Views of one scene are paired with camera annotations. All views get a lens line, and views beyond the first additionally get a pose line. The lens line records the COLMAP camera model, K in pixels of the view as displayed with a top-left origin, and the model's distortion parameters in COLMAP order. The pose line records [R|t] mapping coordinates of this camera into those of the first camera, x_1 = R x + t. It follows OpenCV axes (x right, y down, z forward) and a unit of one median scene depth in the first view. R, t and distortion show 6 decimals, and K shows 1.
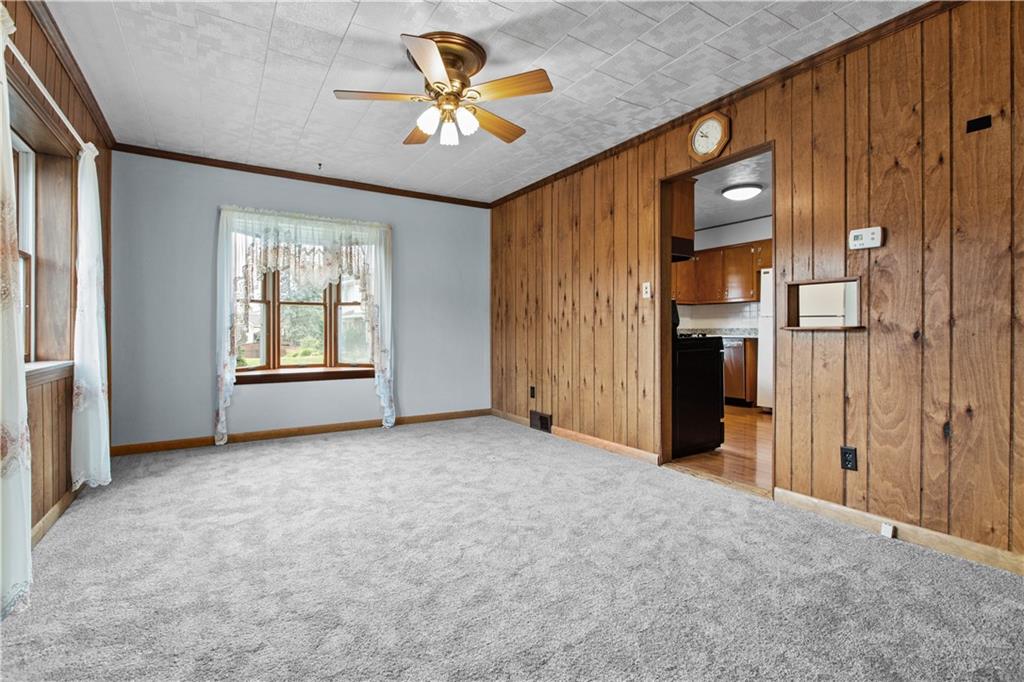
lens RADIAL K [[476.5, 0, 508.9], [0, 476.5, 331.5], [0, 0, 1]] dist [-0.000444, -0.000097]
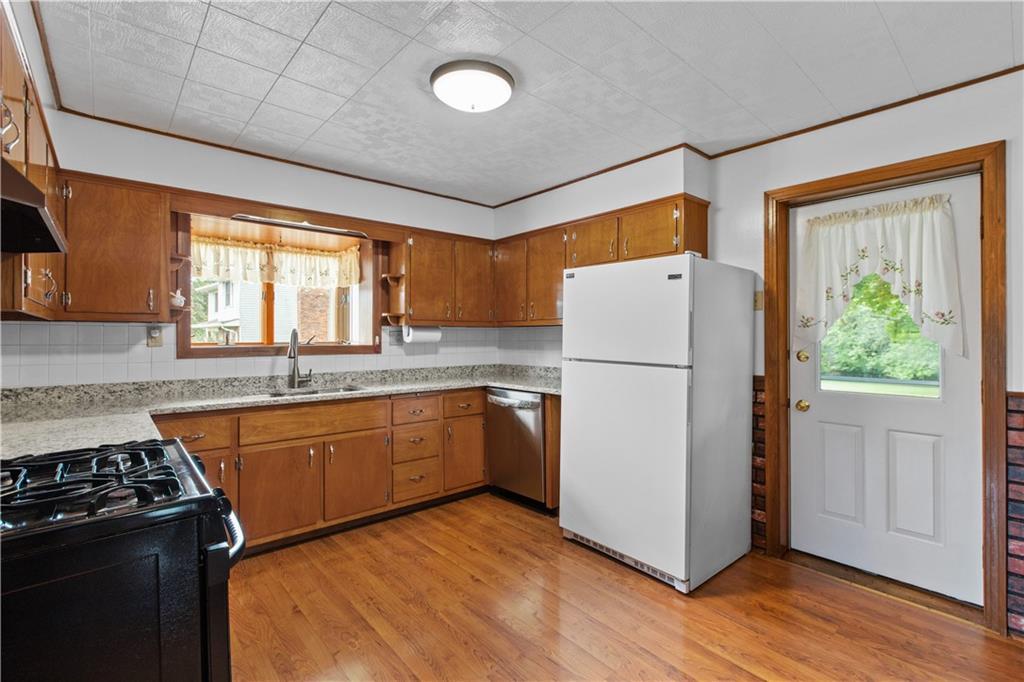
lens RADIAL K [[471.0, 0, 512.0], [0, 471.0, 341.0], [0, 0, 1]] dist [-0.000183, 0.000052]
pose [[0.988072, -0.003660, 0.153952, 0.371726], [0.002302, 0.999957, 0.008993, -0.051873], [-0.153978, -0.008531, 0.988037, 0.457942]]
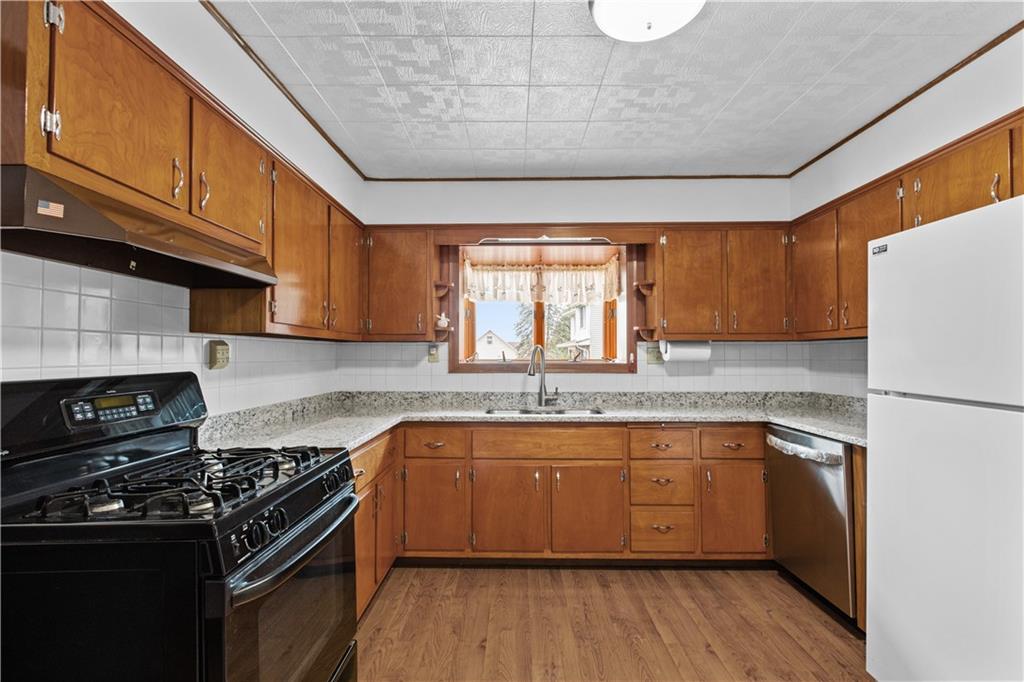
lens RADIAL K [[466.7, 0, 510.5], [0, 466.7, 348.1], [0, 0, 1]] dist [-0.000009, 0.000334]
pose [[0.842855, -0.008748, -0.538070, 0.468953], [0.000990, 0.999891, -0.014705, -0.051267], [0.538140, 0.011861, 0.842772, 0.569965]]
